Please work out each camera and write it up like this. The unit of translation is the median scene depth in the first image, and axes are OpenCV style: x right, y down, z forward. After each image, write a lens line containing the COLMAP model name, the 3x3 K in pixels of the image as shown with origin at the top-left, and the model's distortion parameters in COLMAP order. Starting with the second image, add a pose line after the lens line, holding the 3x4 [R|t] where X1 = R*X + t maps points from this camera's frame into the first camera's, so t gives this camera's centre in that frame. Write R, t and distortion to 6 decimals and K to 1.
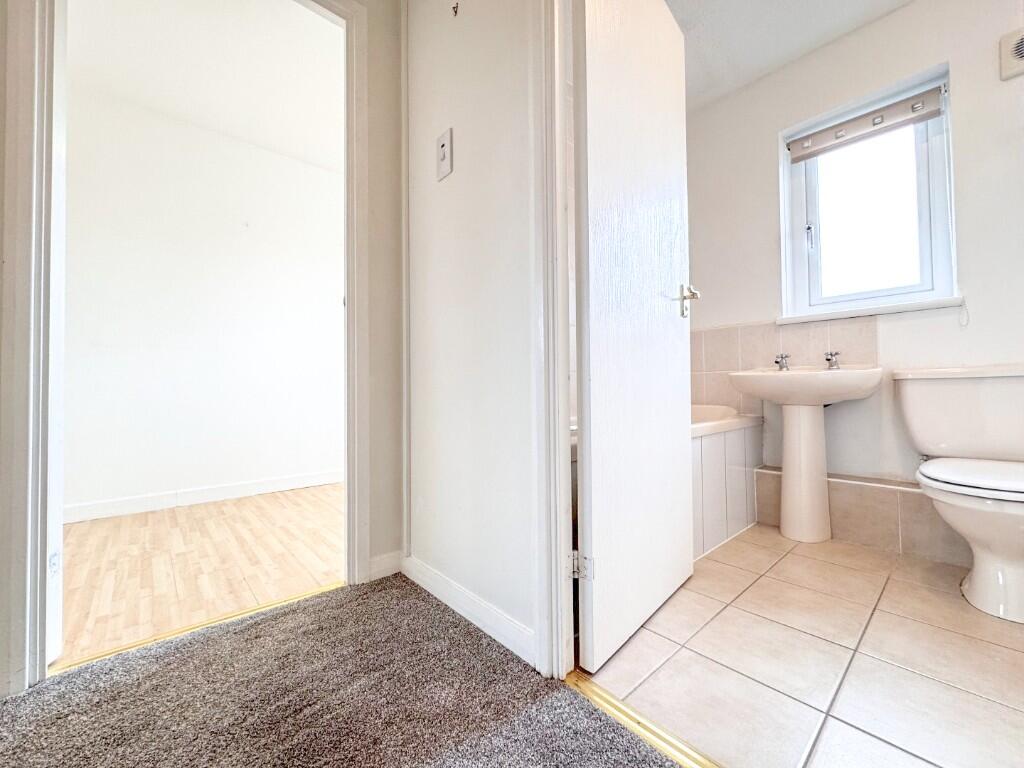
lens RADIAL K [[407.4, 0, 508.4], [0, 407.4, 383.6], [0, 0, 1]] dist [-0.002914, -0.000445]
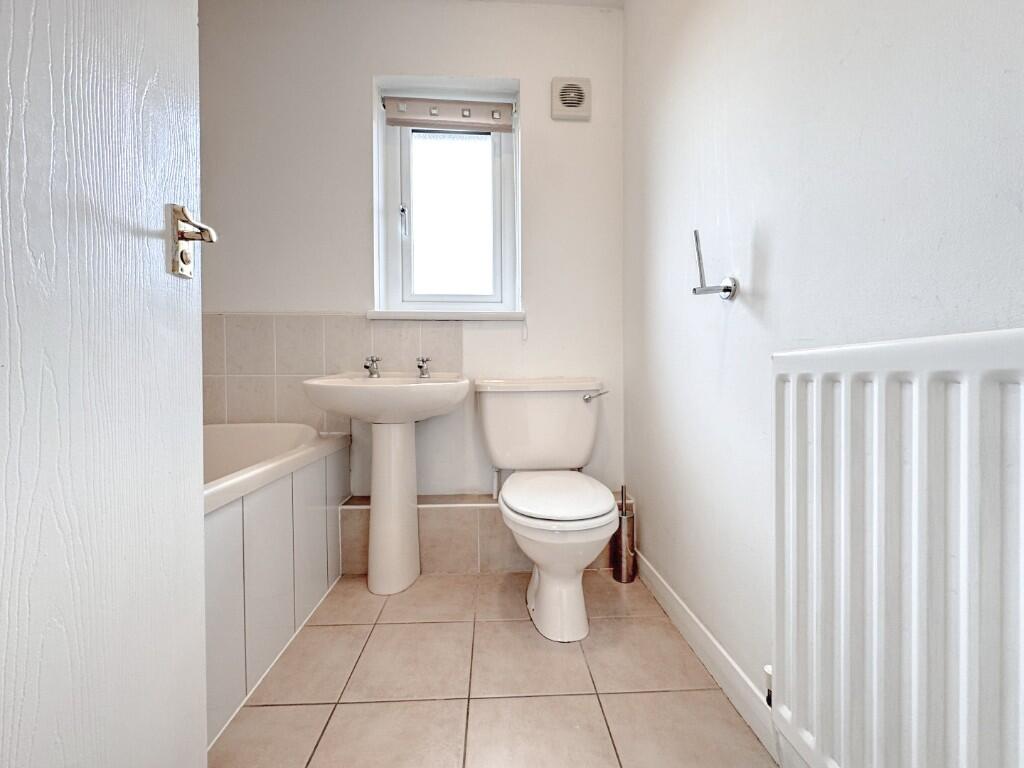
lens RADIAL K [[407.4, 0, 512.7], [0, 407.4, 383.1], [0, 0, 1]] dist [-0.002914, -0.000445]
pose [[0.617665, -0.005103, 0.786425, 0.235026], [-0.017814, 0.999632, 0.020478, -0.044912], [-0.786239, -0.026658, 0.617347, 0.318651]]
